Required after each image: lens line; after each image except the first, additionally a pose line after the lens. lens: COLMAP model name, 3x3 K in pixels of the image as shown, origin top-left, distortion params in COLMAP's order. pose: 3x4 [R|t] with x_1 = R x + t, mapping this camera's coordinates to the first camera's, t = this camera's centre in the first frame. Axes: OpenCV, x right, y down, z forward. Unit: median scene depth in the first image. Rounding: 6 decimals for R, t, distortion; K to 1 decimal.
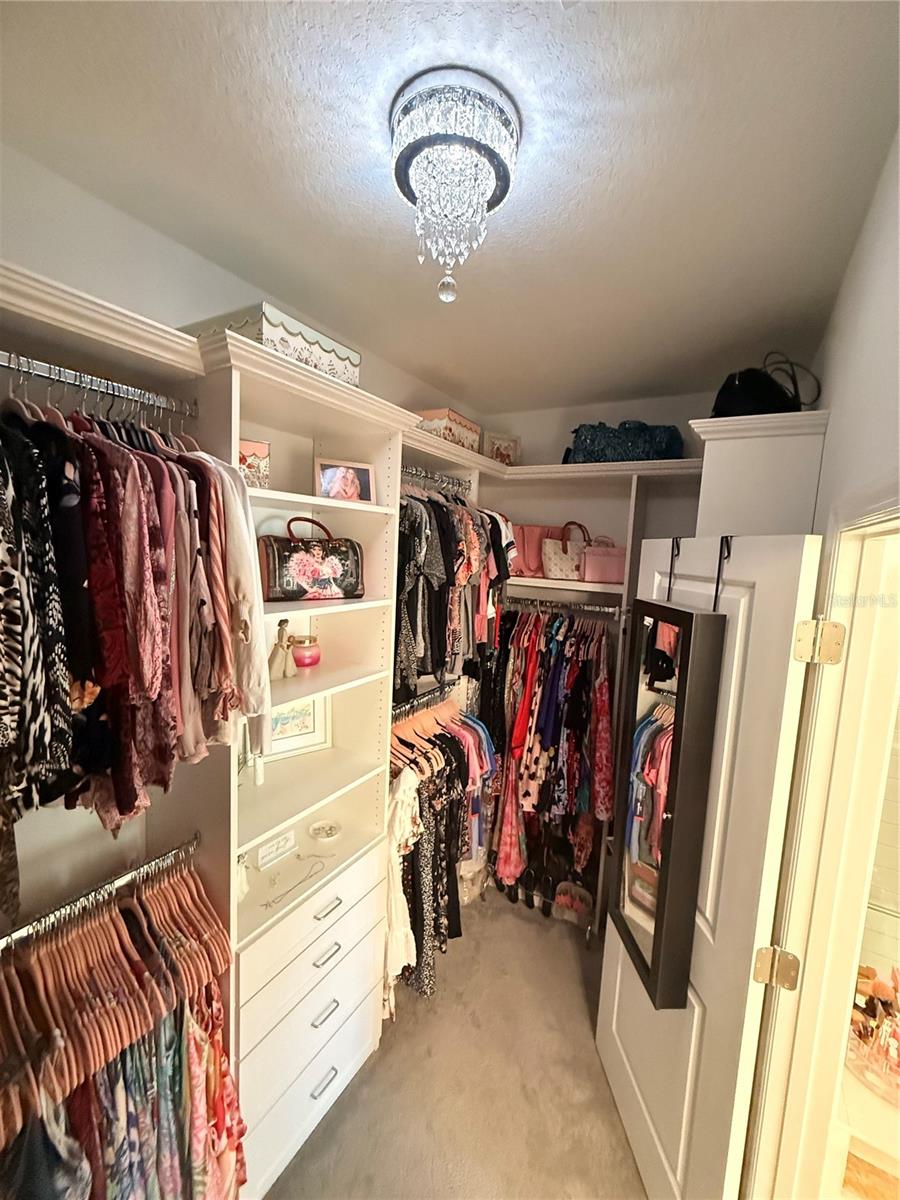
lens RADIAL K [[479.4, 0, 451.3], [0, 479.4, 603.3], [0, 0, 1]] dist [-0.000060, 0.000043]
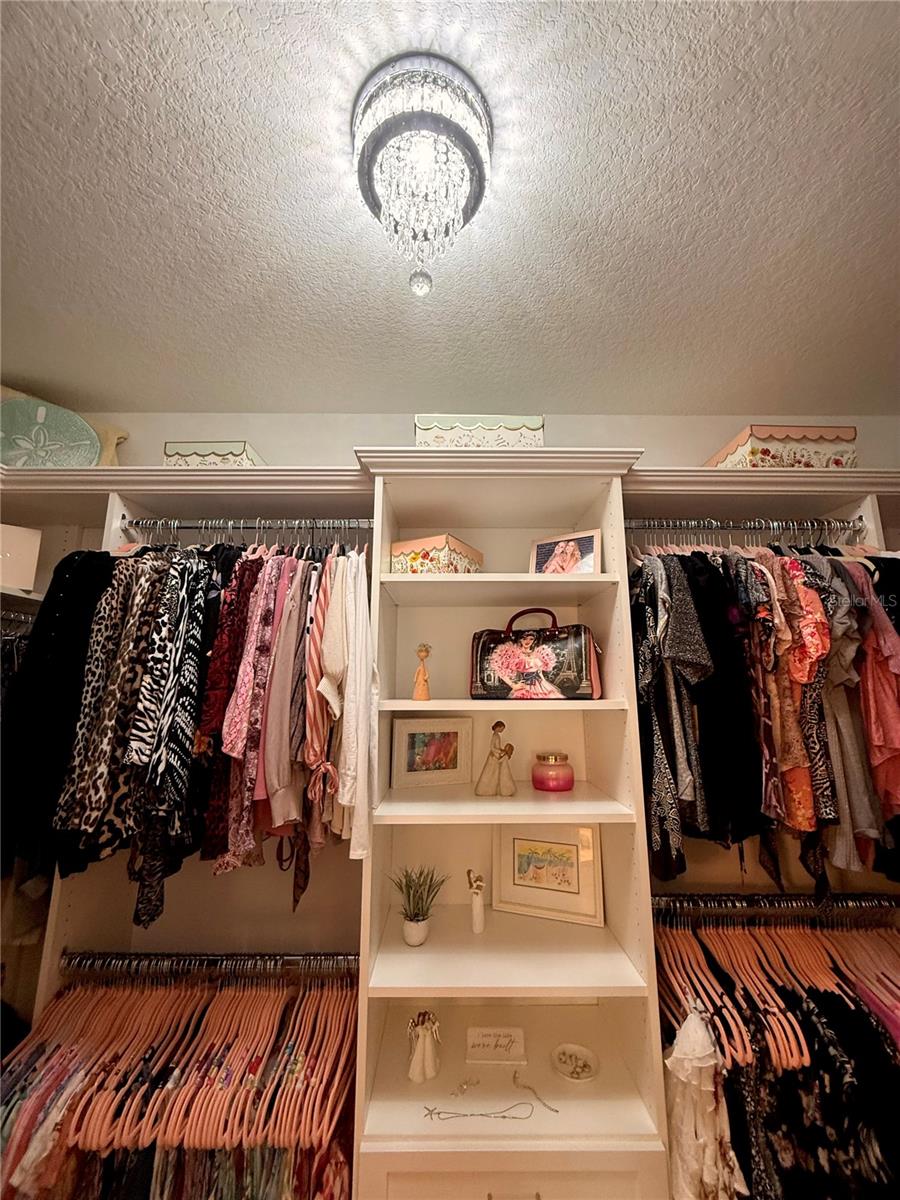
lens RADIAL K [[479.4, 0, 450.2], [0, 479.4, 599.6], [0, 0, 1]] dist [-0.000060, 0.000043]
pose [[0.517242, -0.201506, -0.831779, 0.371504], [-0.077992, 0.956745, -0.280280, 0.070470], [0.852278, 0.209844, 0.479153, 0.462390]]
